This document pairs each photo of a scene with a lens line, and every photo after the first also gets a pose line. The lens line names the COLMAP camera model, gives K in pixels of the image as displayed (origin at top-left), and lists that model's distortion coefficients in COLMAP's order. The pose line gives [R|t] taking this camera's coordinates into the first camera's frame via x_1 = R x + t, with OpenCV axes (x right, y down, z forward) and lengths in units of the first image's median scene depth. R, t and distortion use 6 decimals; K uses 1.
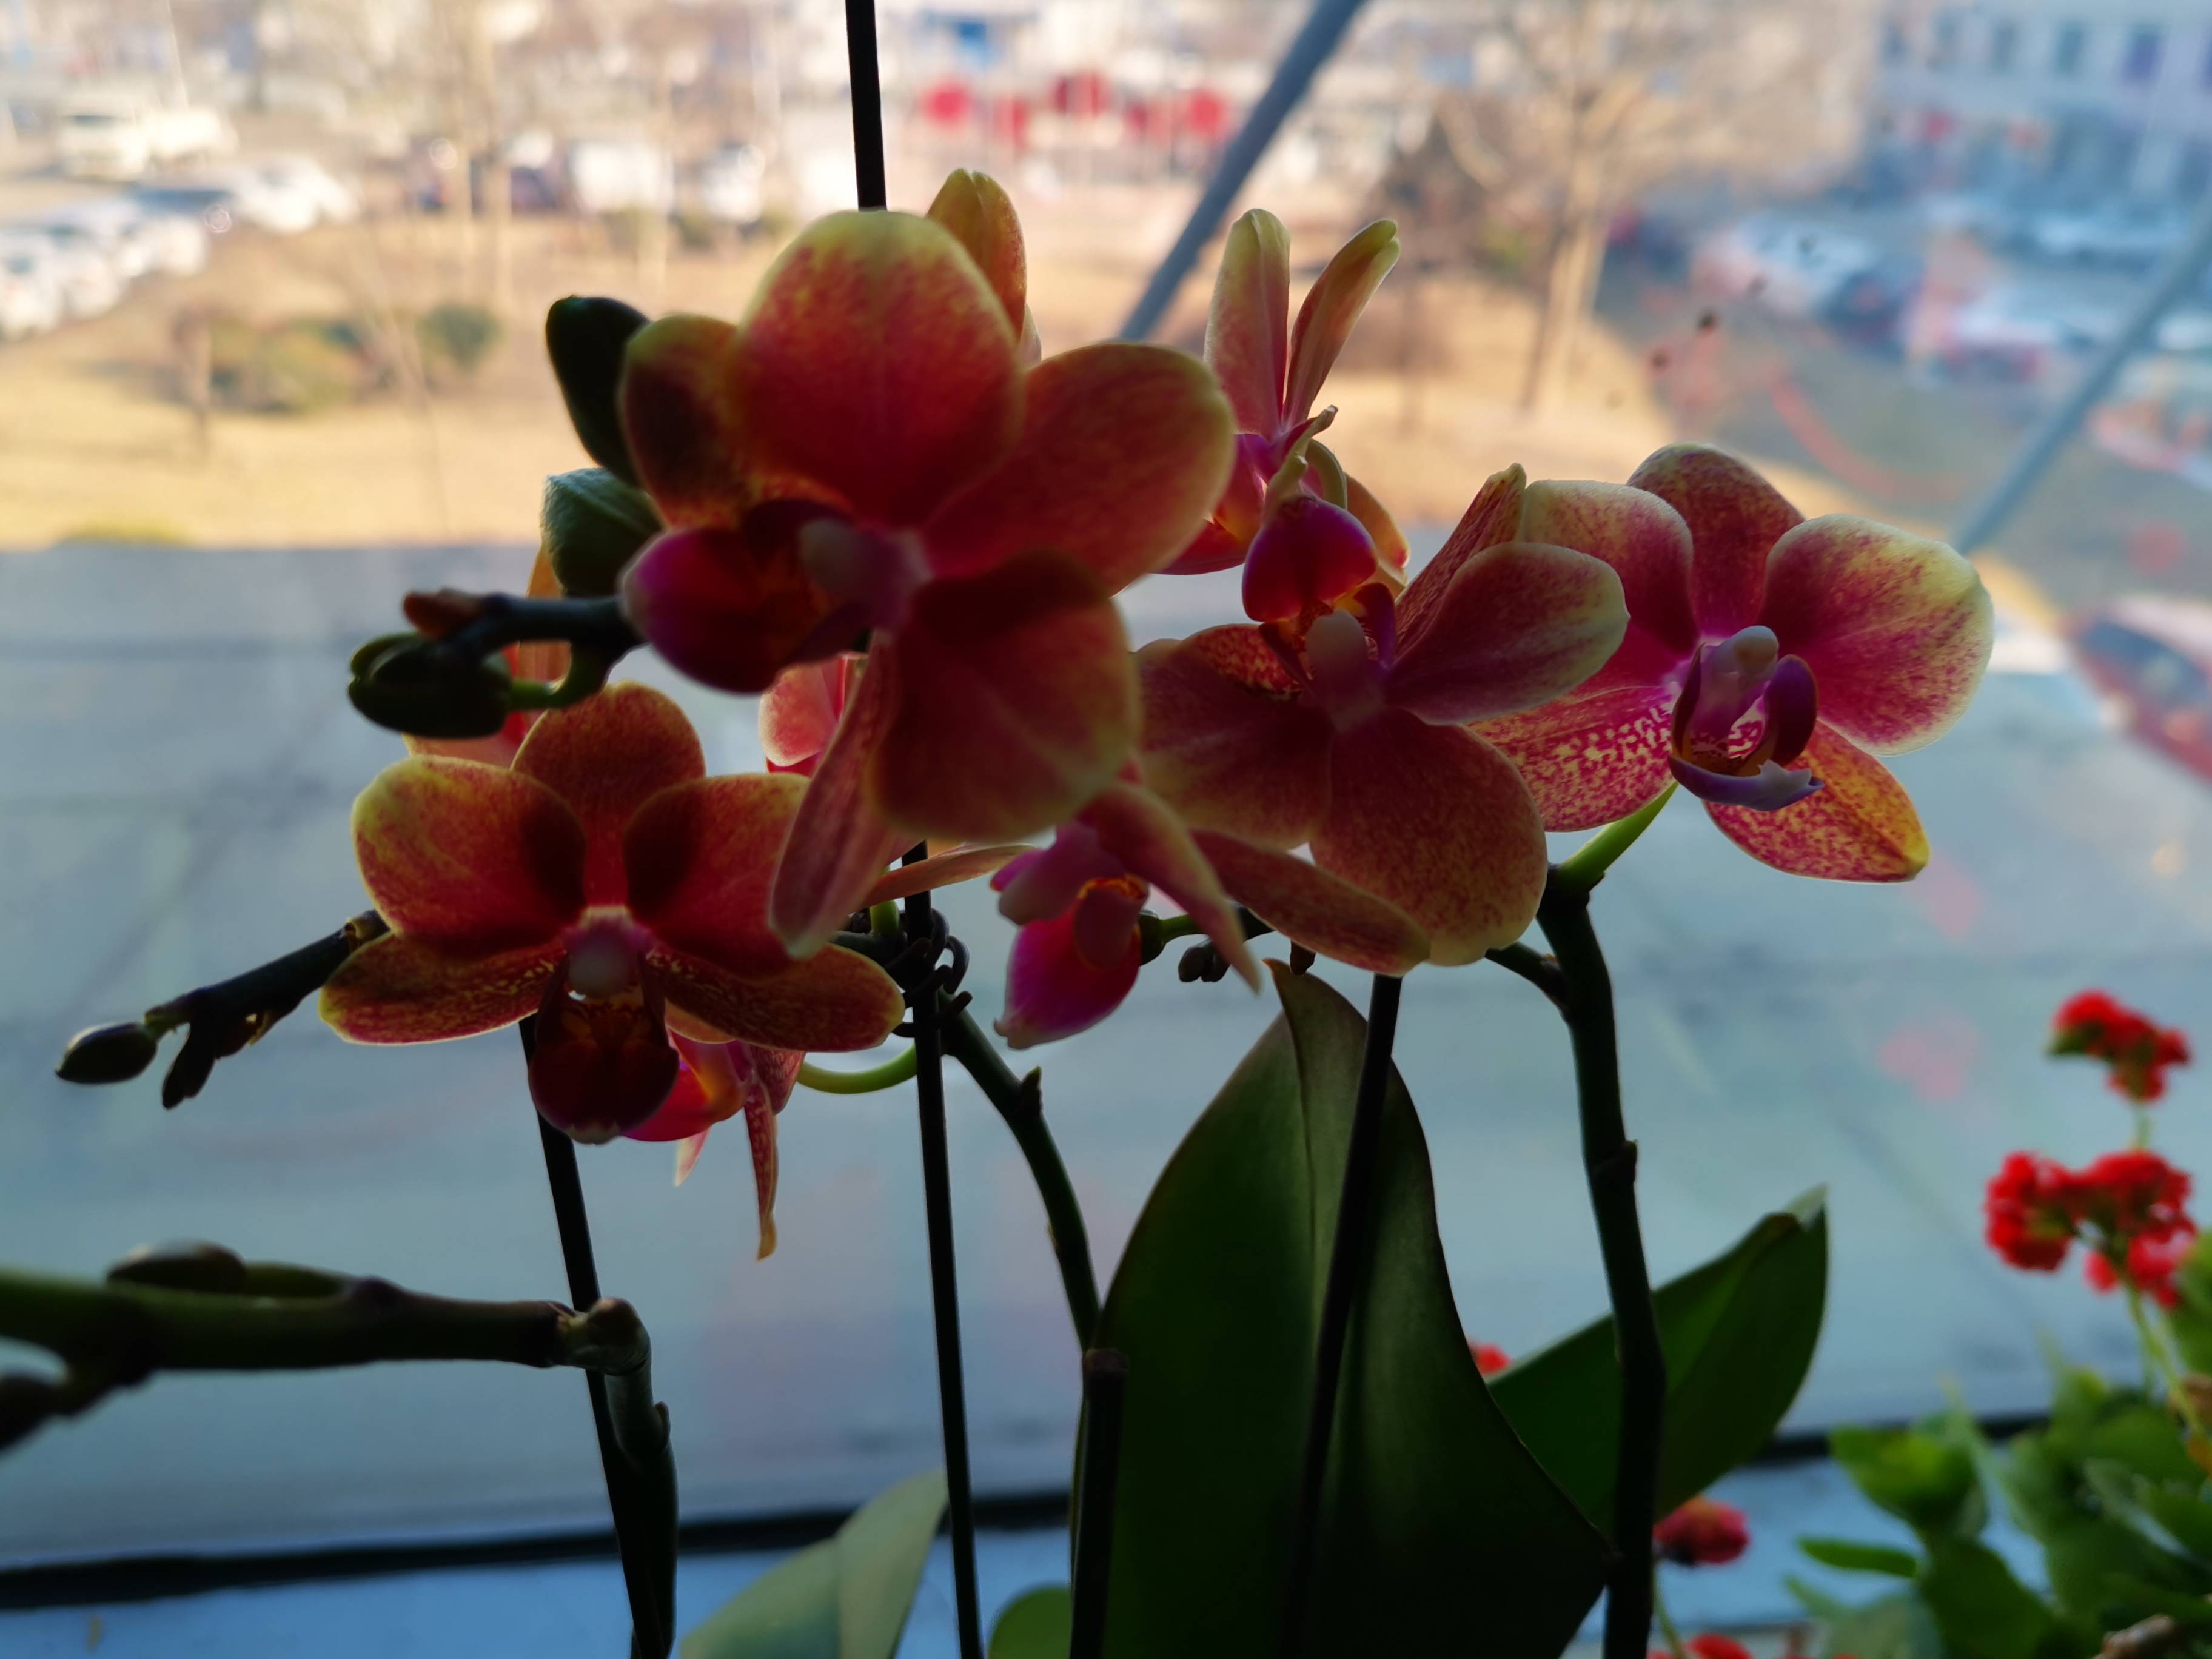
lens RADIAL K [[1757.8, 0, 1106.0], [0, 1757.8, 829.5], [0, 0, 1]] dist [0.023187, -0.064434]
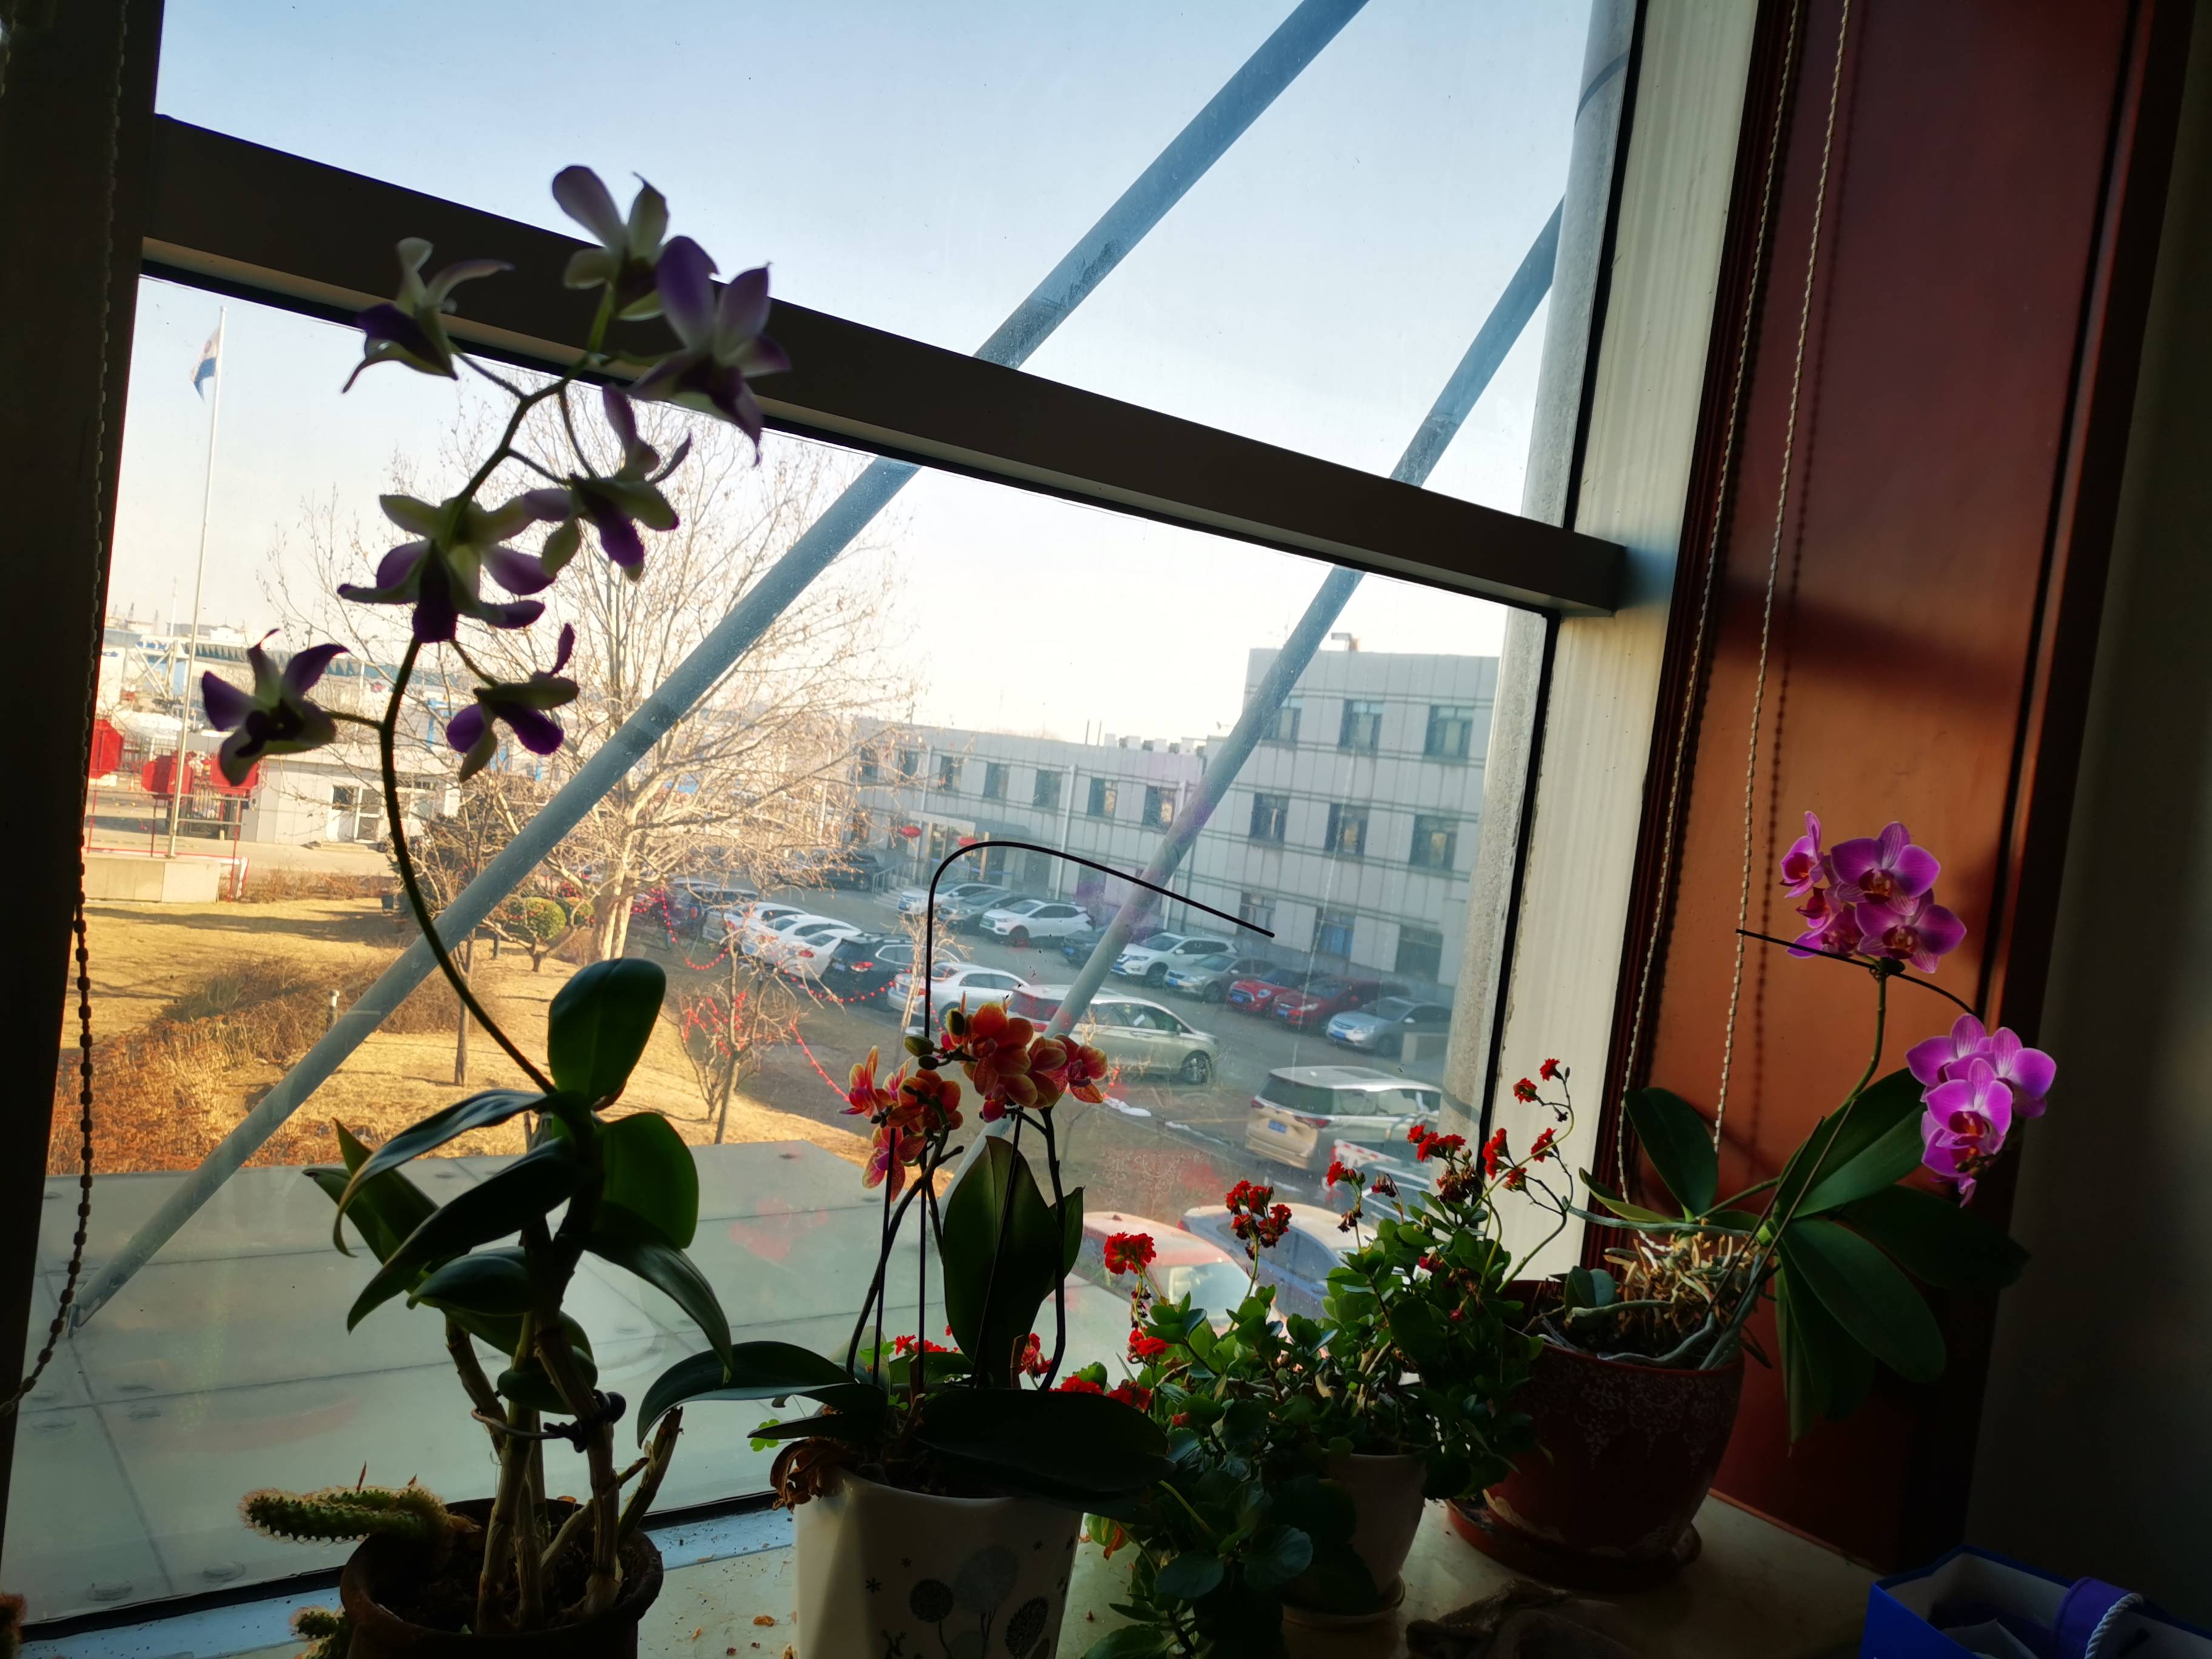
lens RADIAL K [[1722.8, 0, 1106.0], [0, 1722.8, 829.5], [0, 0, 1]] dist [0.025055, -0.045691]
pose [[0.857001, 0.064474, 0.511266, -2.709094], [0.123641, 0.937435, -0.325468, 1.111958], [-0.500263, 0.342139, 0.795410, -4.172249]]
